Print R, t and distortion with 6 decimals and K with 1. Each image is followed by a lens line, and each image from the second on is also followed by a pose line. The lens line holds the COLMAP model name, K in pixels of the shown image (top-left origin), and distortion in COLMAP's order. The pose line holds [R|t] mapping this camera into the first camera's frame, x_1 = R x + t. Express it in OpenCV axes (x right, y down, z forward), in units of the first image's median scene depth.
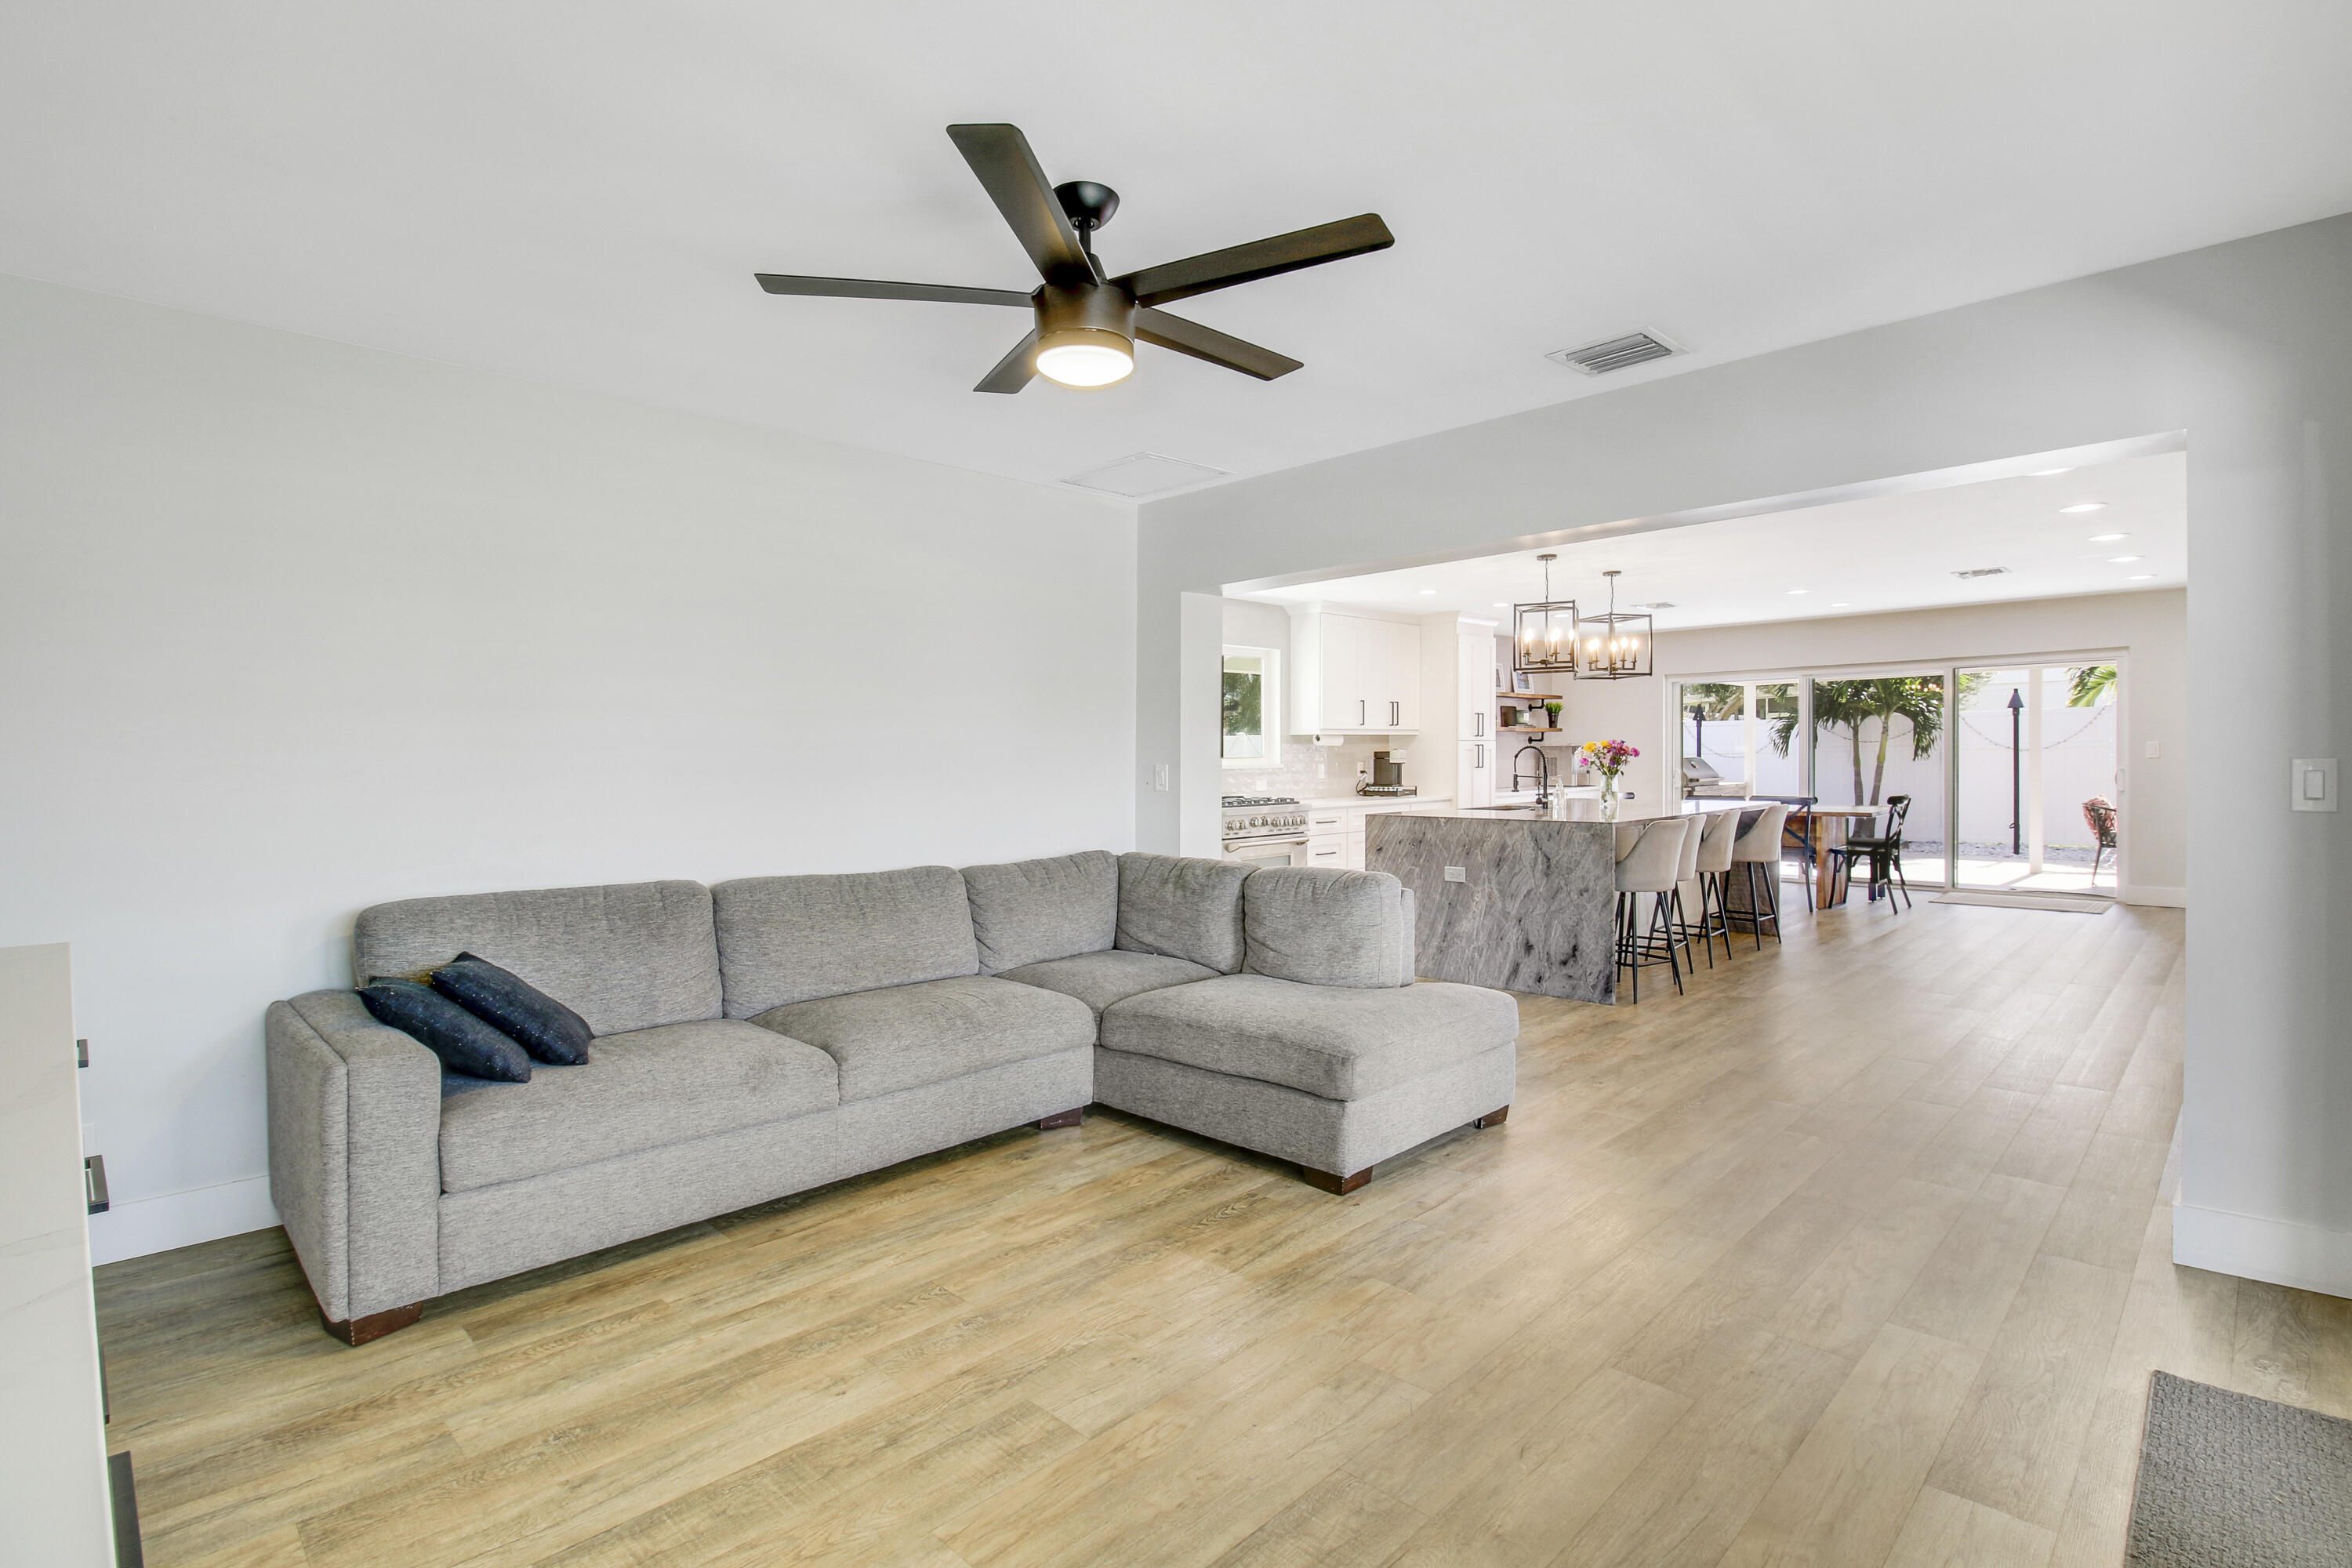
lens RADIAL K [[1106.3, 0, 1188.3], [0, 1106.3, 772.1], [0, 0, 1]] dist [-0.001458, -0.011216]
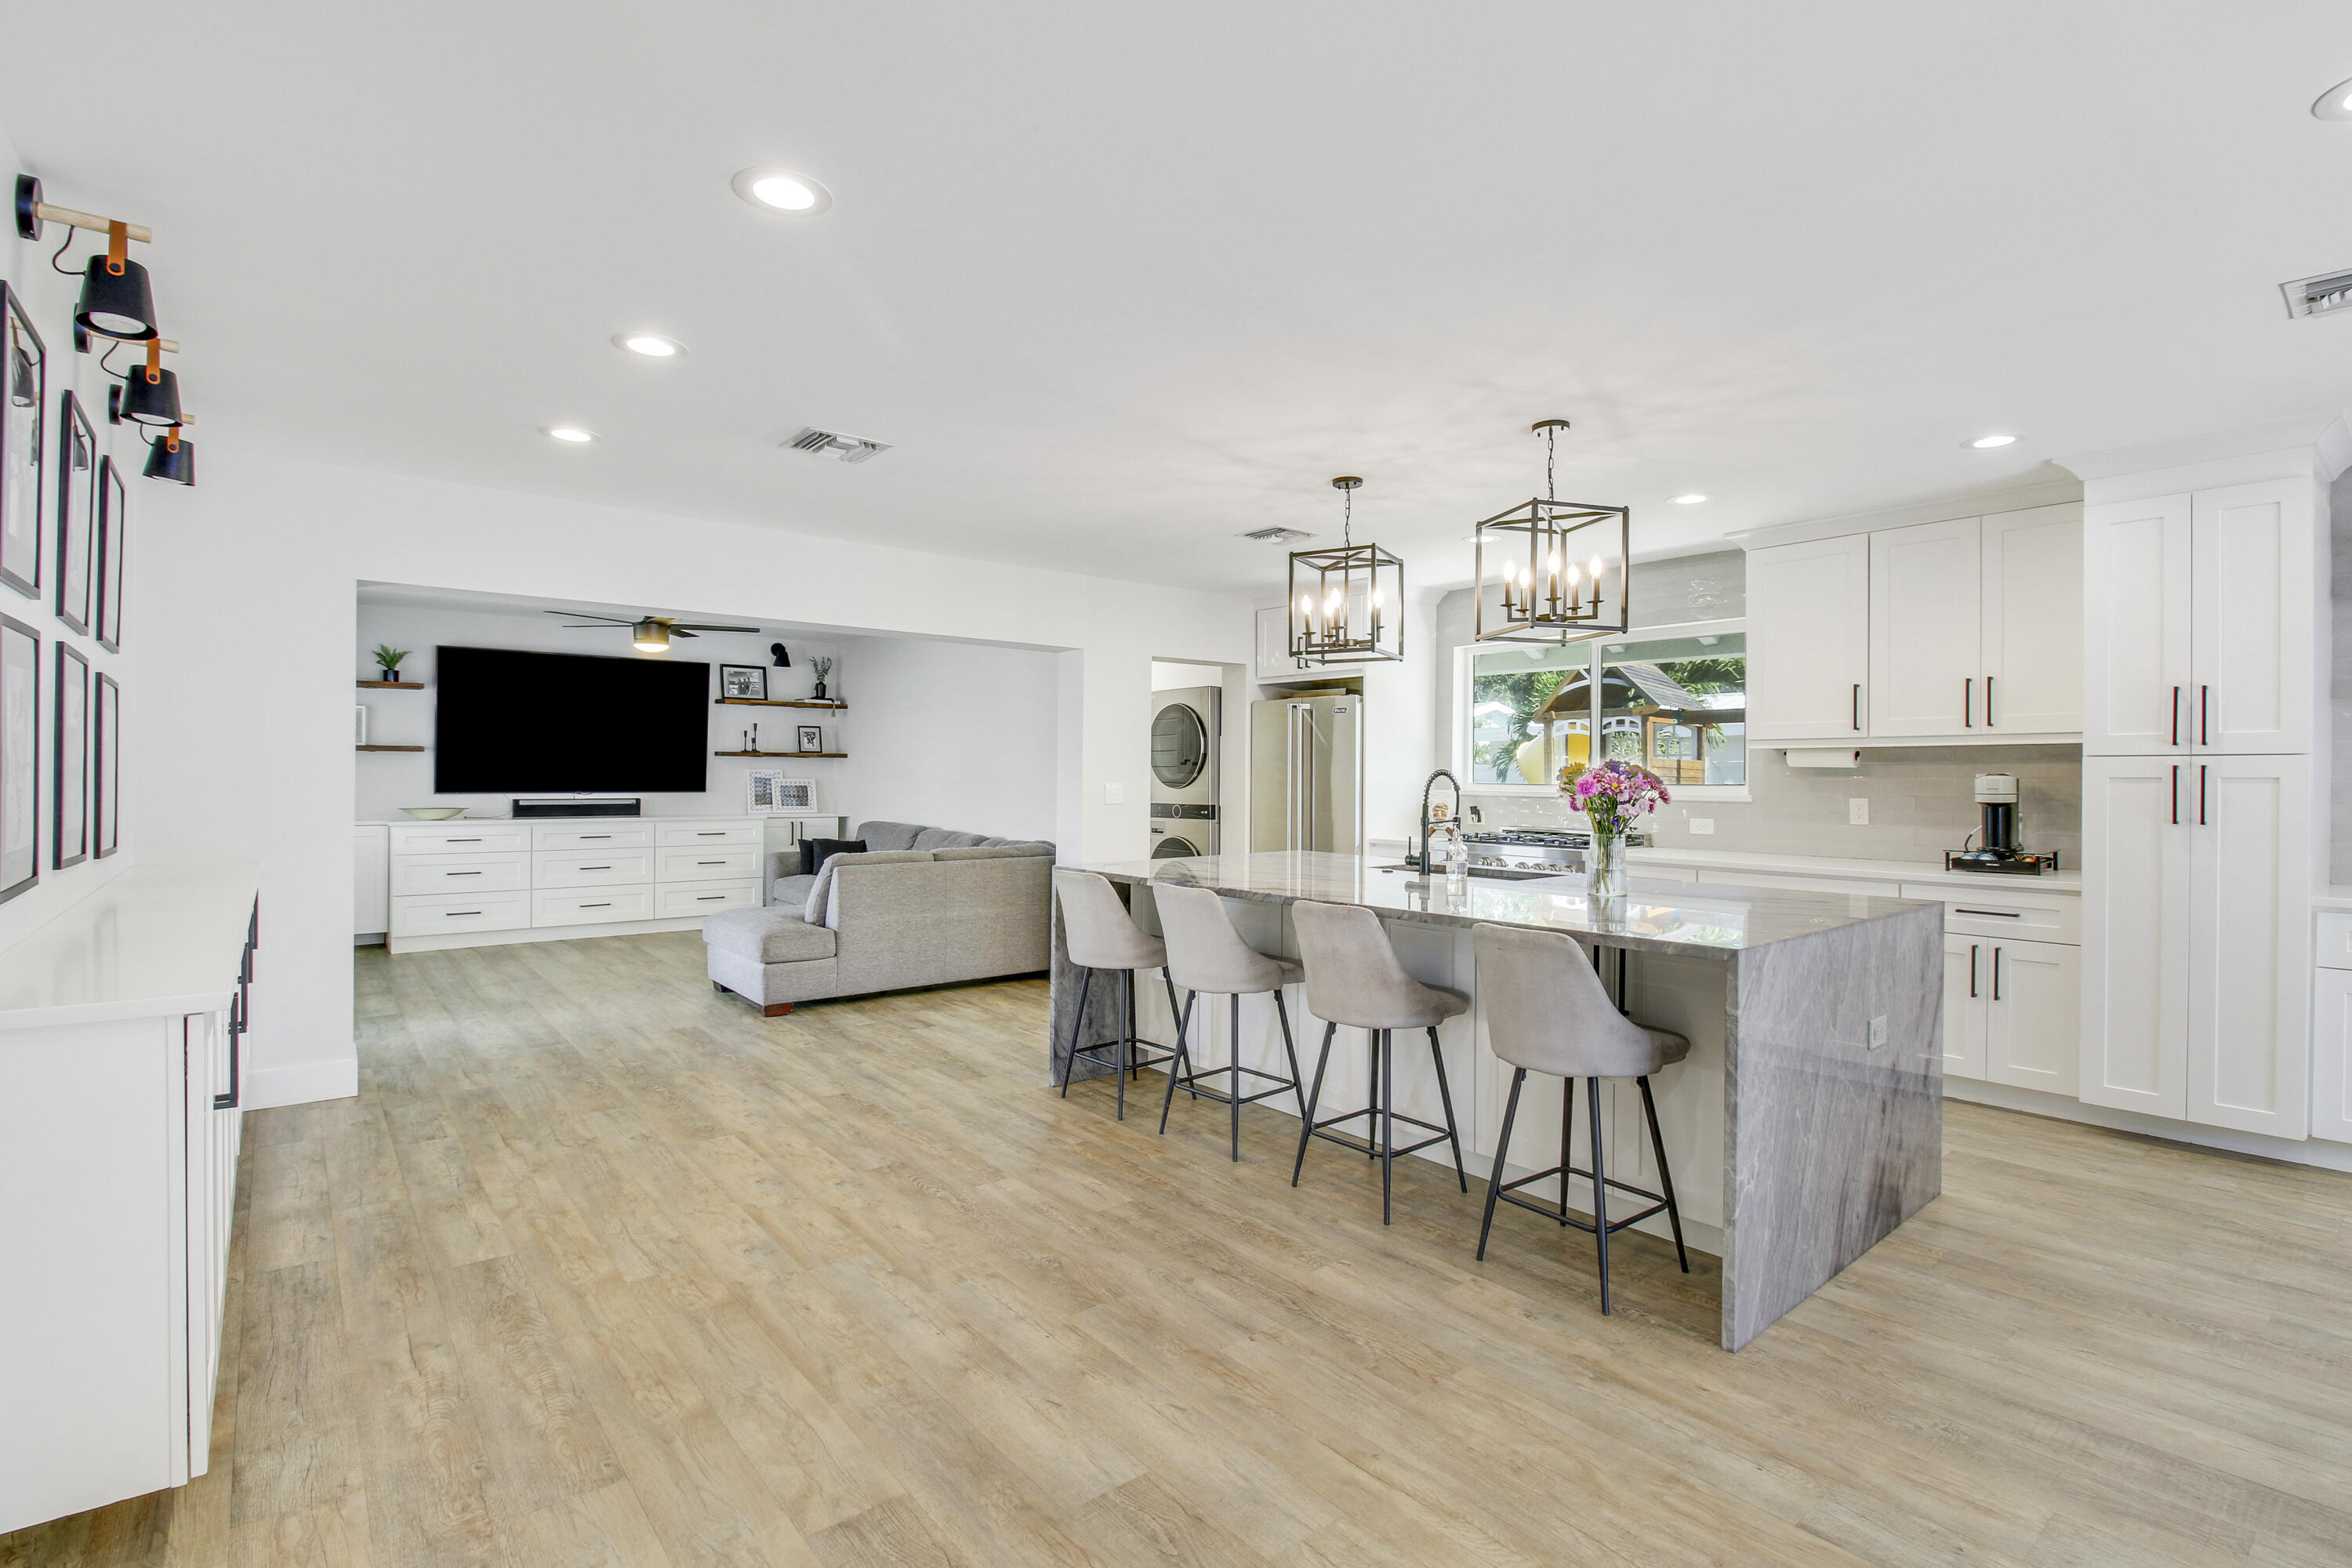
lens RADIAL K [[1106.3, 0, 1183.7], [0, 1106.3, 780.4], [0, 0, 1]] dist [-0.001458, -0.011216]
pose [[-0.101291, 0.016214, -0.994725, 0.774447], [-0.018509, 0.999663, 0.018180, -0.022429], [0.994685, 0.020253, -0.100957, 0.763278]]
